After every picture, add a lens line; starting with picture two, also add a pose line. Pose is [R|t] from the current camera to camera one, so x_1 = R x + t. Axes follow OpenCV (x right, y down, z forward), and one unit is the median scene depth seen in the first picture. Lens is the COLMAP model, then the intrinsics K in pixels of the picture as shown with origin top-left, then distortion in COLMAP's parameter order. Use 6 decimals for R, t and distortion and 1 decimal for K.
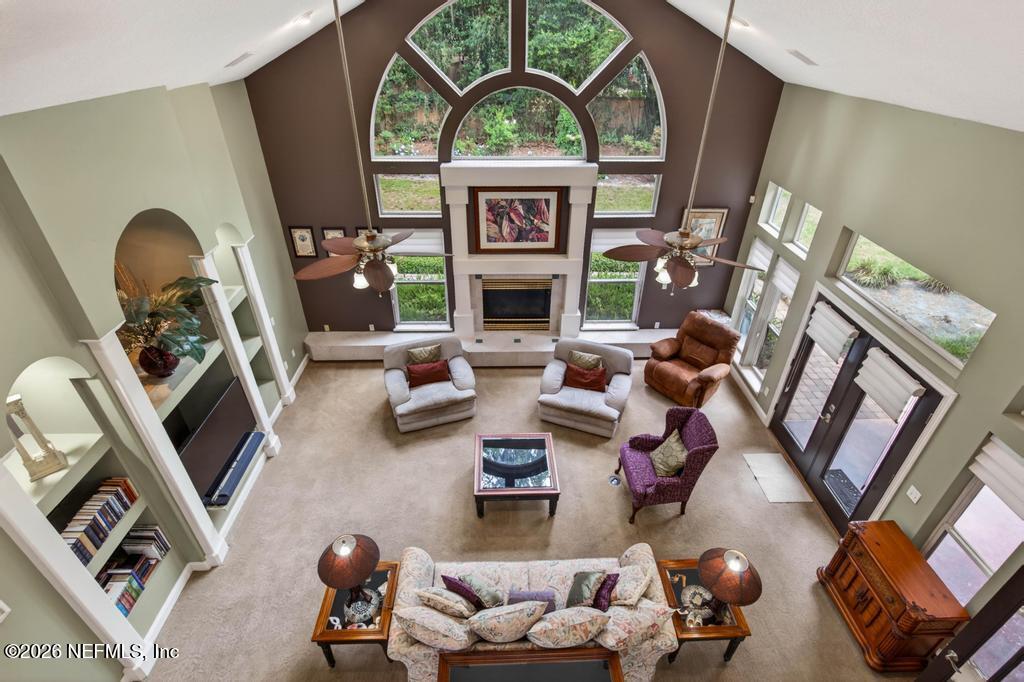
lens RADIAL K [[492.3, 0, 507.0], [0, 492.3, 355.8], [0, 0, 1]] dist [0.002244, 0.000303]
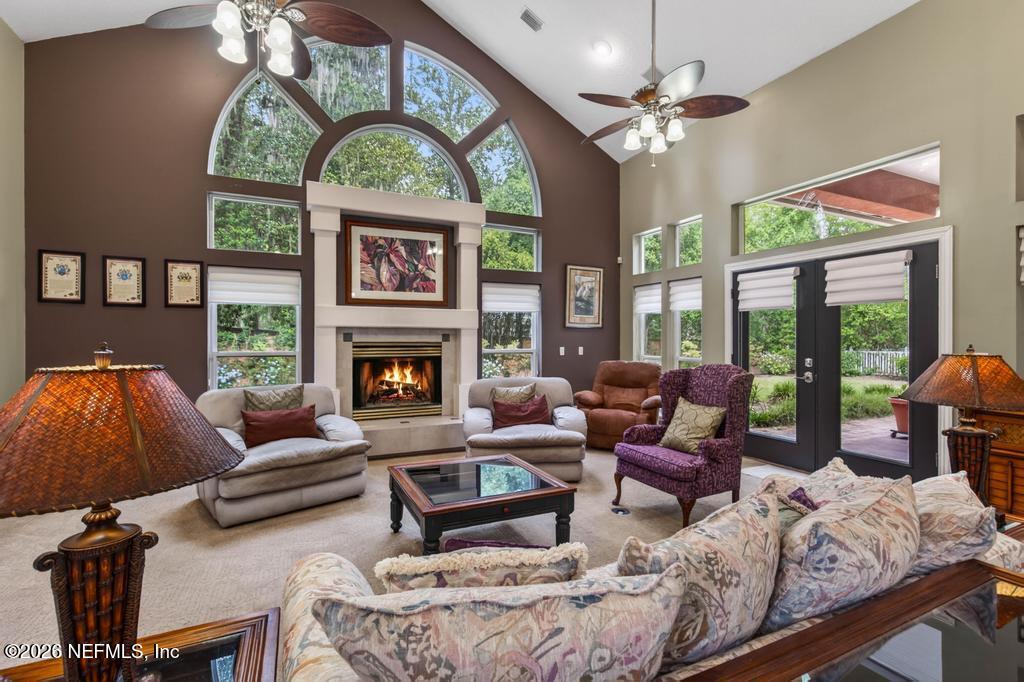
lens RADIAL K [[468.7, 0, 515.0], [0, 468.7, 342.9], [0, 0, 1]] dist [-0.000801, -0.000137]
pose [[0.913677, -0.005360, 0.406405, -0.125349], [0.228242, 0.834129, -0.502130, 0.290601], [-0.336303, 0.551544, 0.763348, 0.394356]]
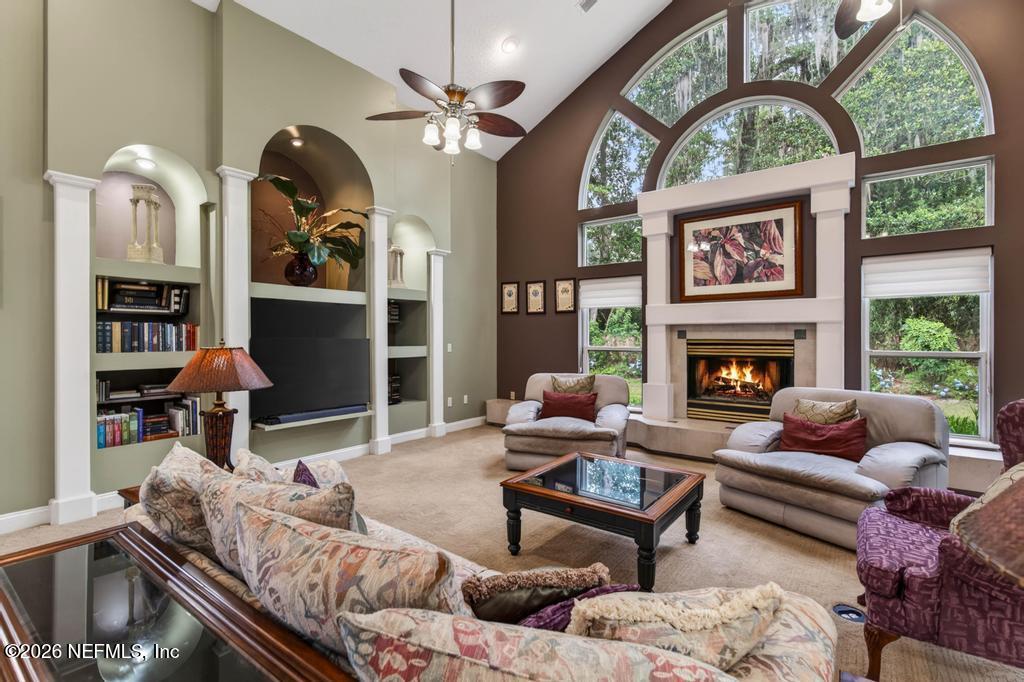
lens RADIAL K [[465.7, 0, 506.3], [0, 465.7, 342.4], [0, 0, 1]] dist [0.002499, 0.000253]
pose [[0.782985, 0.005001, -0.622021, 0.194944], [-0.345233, 0.835317, -0.427855, 0.276307], [0.517445, 0.549746, 0.655767, 0.417783]]
